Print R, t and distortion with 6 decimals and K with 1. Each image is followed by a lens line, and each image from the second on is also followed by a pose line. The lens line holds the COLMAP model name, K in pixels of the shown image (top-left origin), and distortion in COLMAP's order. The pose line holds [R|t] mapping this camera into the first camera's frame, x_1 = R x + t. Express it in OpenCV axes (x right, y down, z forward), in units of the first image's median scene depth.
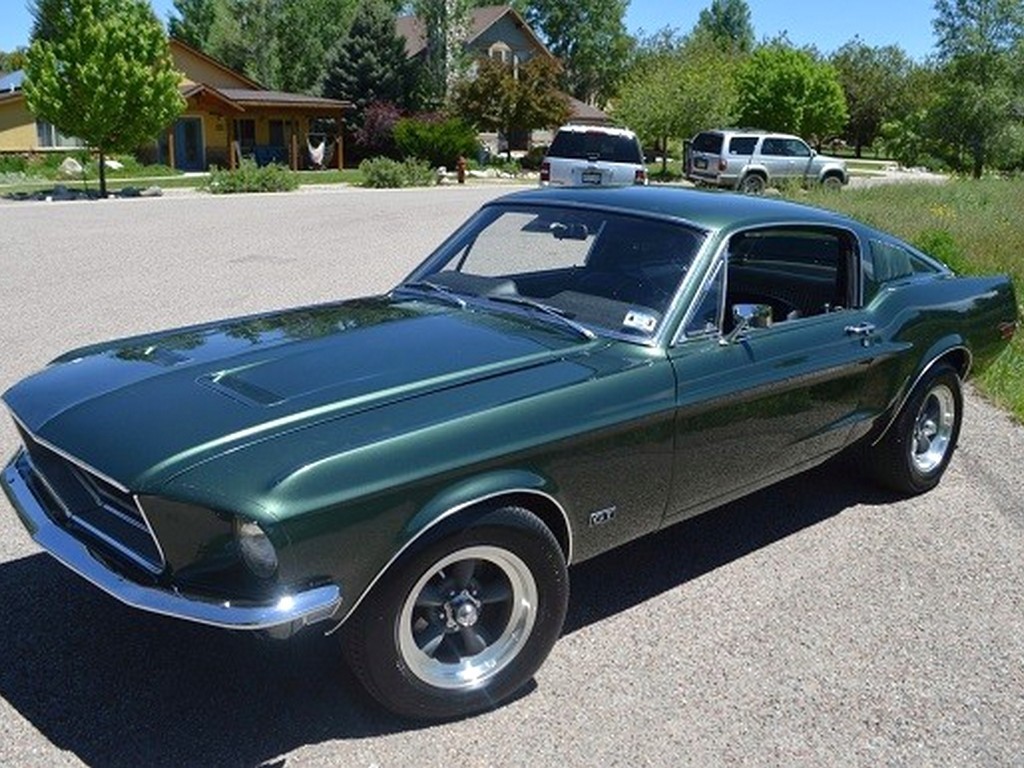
lens RADIAL K [[1009.5, 0, 536.1], [0, 1009.5, 371.5], [0, 0, 1]] dist [-0.082867, 0.002278]
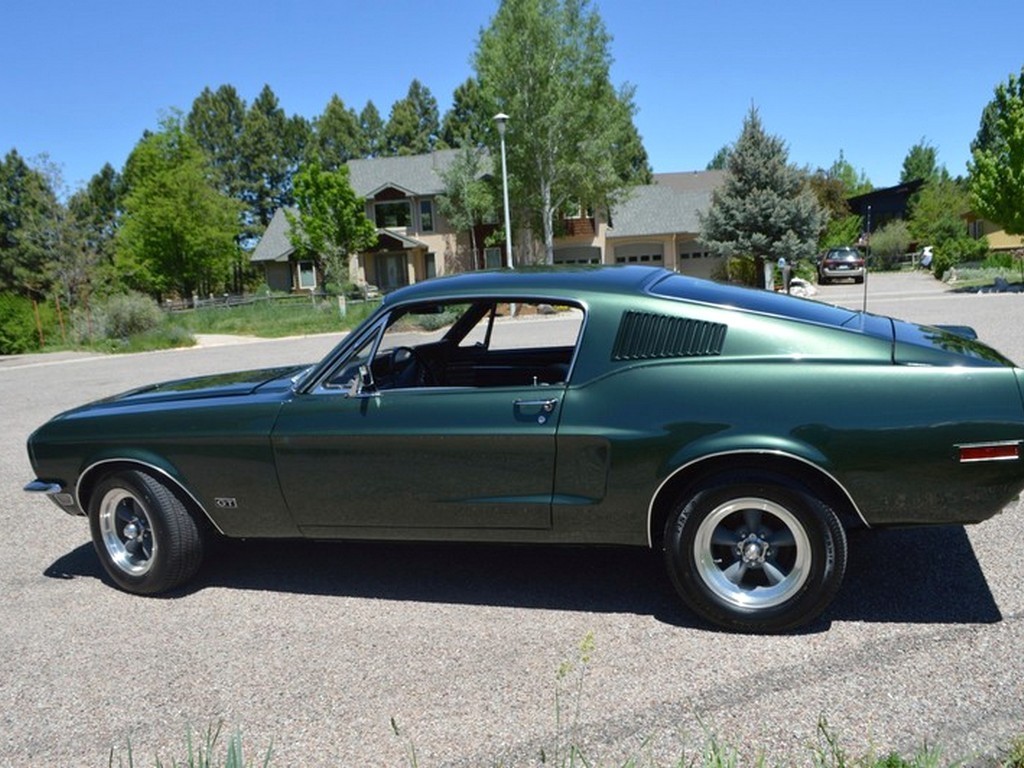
lens RADIAL K [[947.1, 0, 520.0], [0, 947.1, 396.7], [0, 0, 1]] dist [-0.084074, 0.013925]
pose [[0.471086, 0.072198, -0.879128, 0.110558], [-0.127450, 0.991758, 0.013153, -0.005931], [0.872831, 0.105848, 0.476405, 0.055490]]
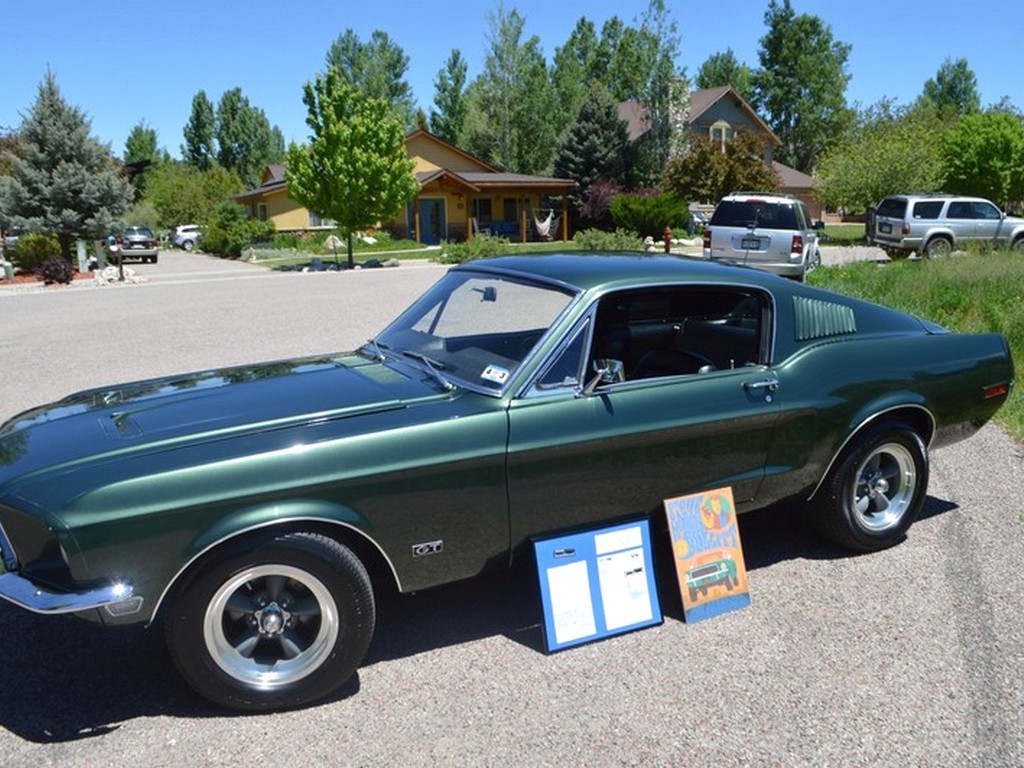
lens RADIAL K [[925.1, 0, 525.0], [0, 925.1, 395.9], [0, 0, 1]] dist [-0.088624, 0.017059]
pose [[0.965672, 0.016922, -0.259213, 0.033307], [-0.024817, 0.999322, -0.027214, 0.000026], [0.258577, 0.032713, 0.965437, 0.003037]]
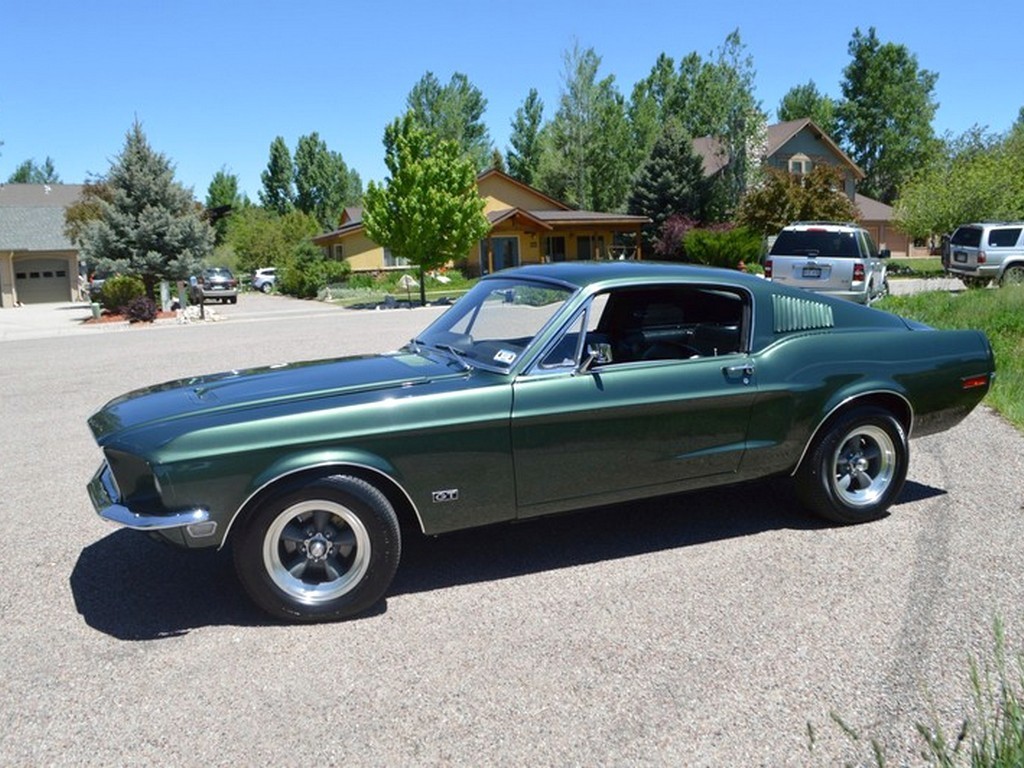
lens RADIAL K [[950.9, 0, 520.5], [0, 950.9, 393.6], [0, 0, 1]] dist [-0.084887, 0.015081]
pose [[0.938408, 0.000100, -0.345528, 0.046620], [-0.027491, 0.996851, -0.074373, 0.007677], [0.344433, 0.079291, 0.935457, -0.013326]]
